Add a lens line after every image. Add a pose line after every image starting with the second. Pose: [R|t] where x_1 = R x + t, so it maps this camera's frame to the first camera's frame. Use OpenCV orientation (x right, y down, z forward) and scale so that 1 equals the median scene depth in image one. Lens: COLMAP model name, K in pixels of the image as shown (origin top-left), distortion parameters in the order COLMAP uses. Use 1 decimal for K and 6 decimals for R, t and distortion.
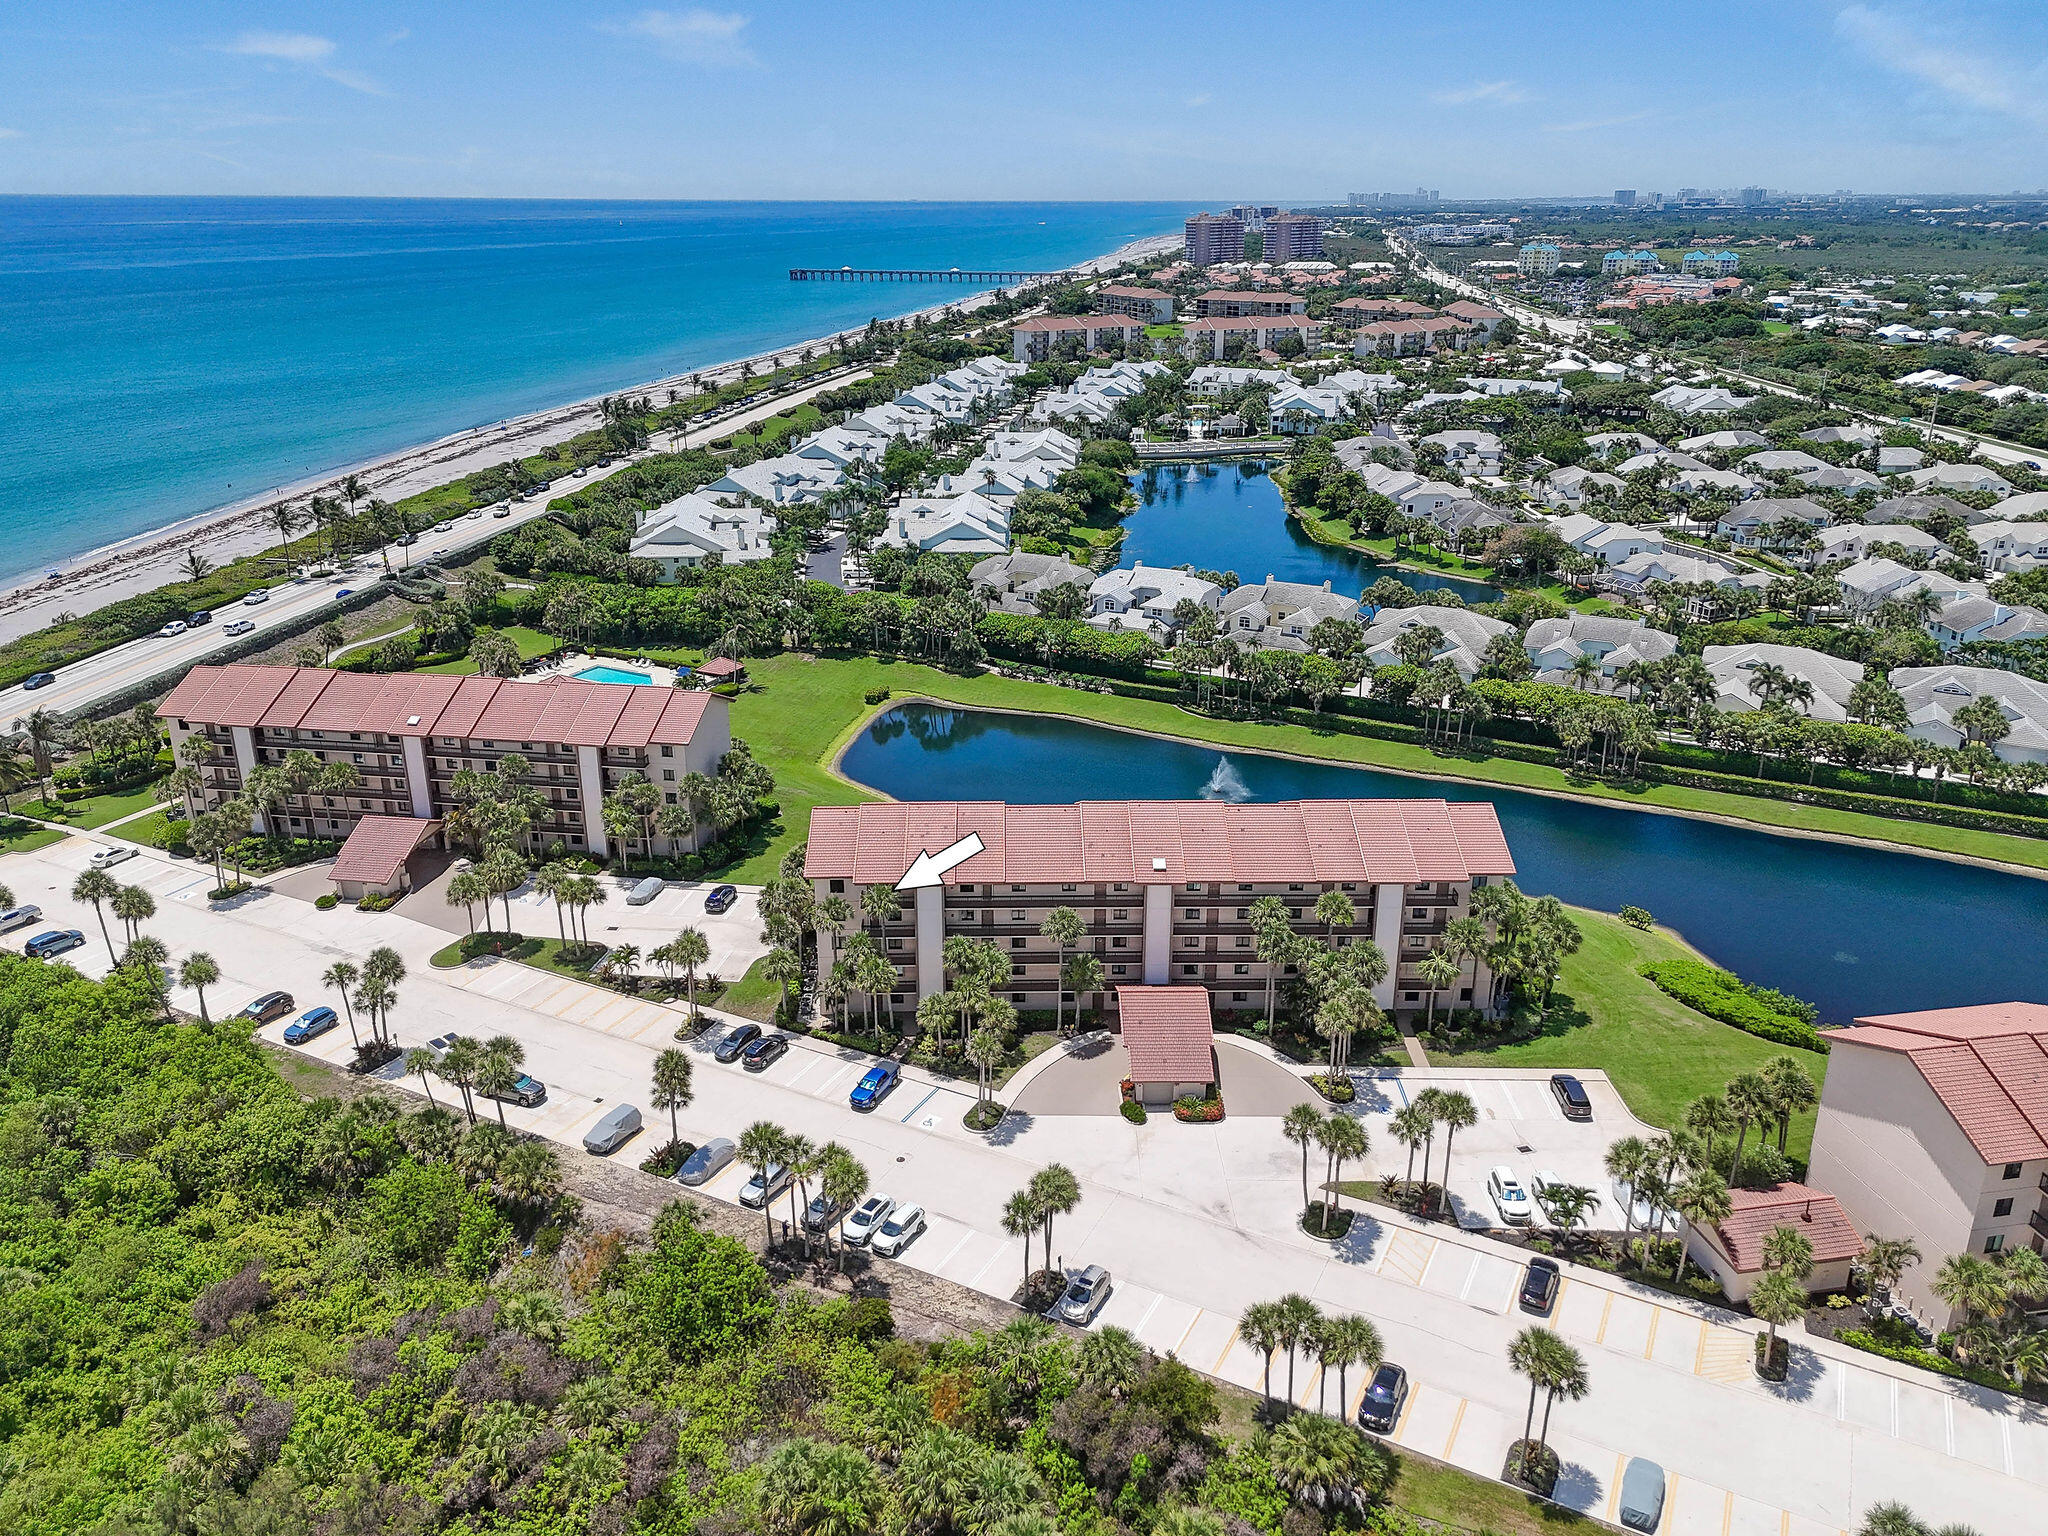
lens RADIAL K [[1512.7, 0, 1028.2], [0, 1512.7, 763.9], [0, 0, 1]] dist [0.096180, -0.088887]
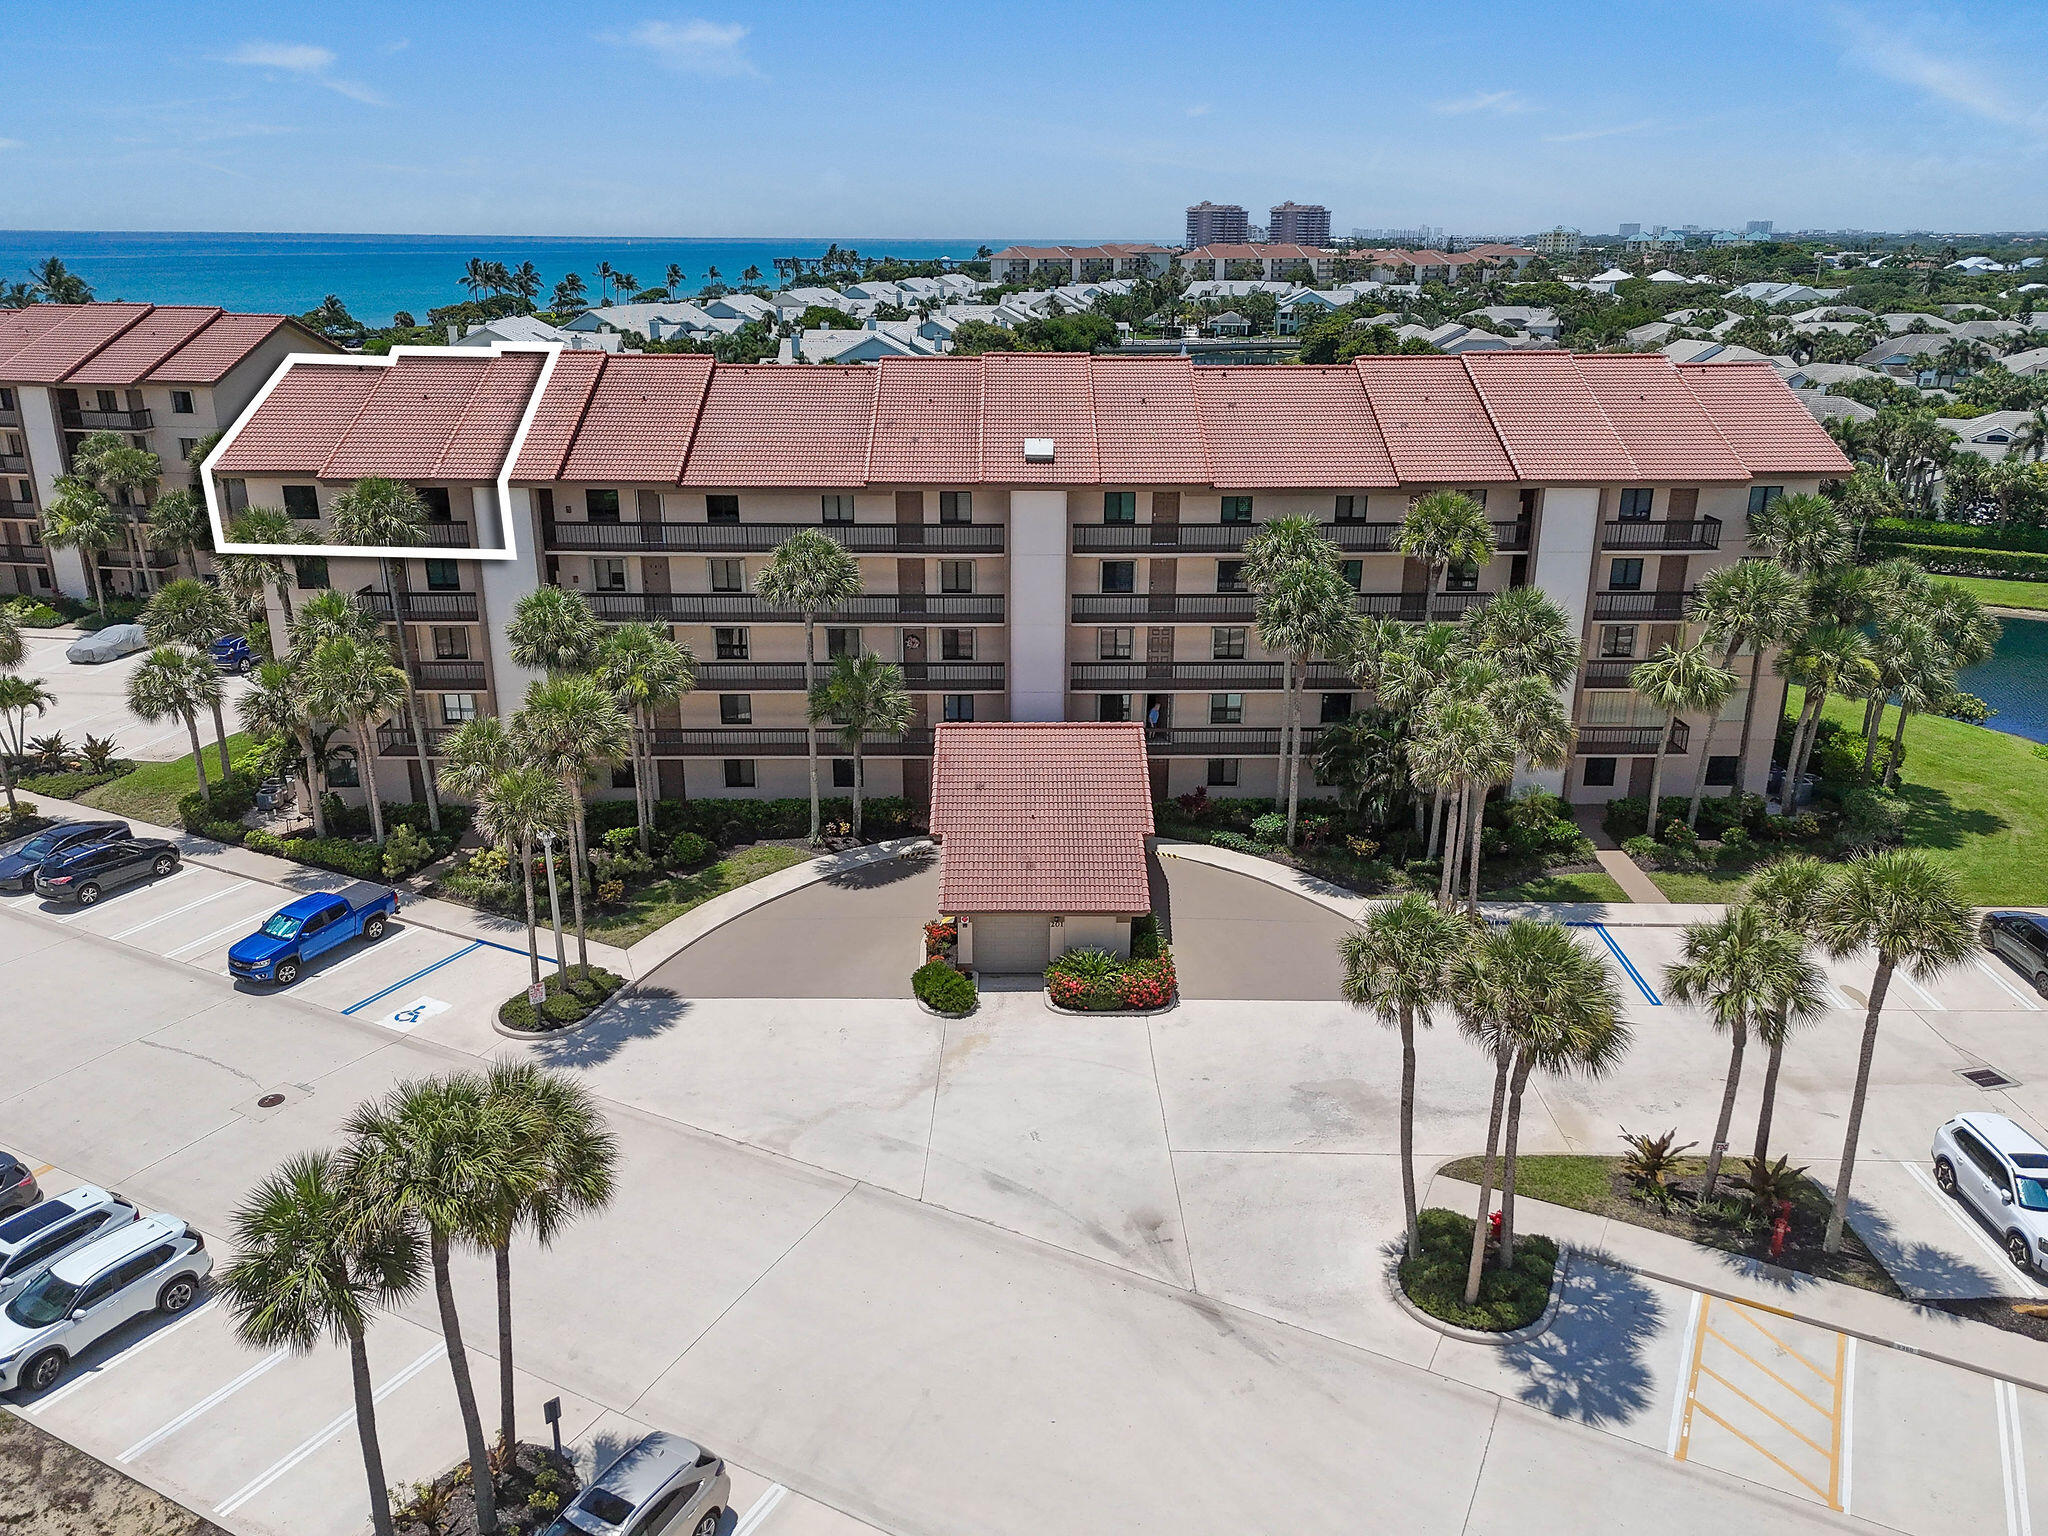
lens RADIAL K [[1512.7, 0, 1028.2], [0, 1512.7, 763.9], [0, 0, 1]] dist [0.096180, -0.088887]
pose [[0.999989, 0.003530, -0.002923, 0.086175], [-0.003595, 0.999738, -0.022608, 0.168827], [0.002842, 0.022618, 0.999740, 0.570237]]
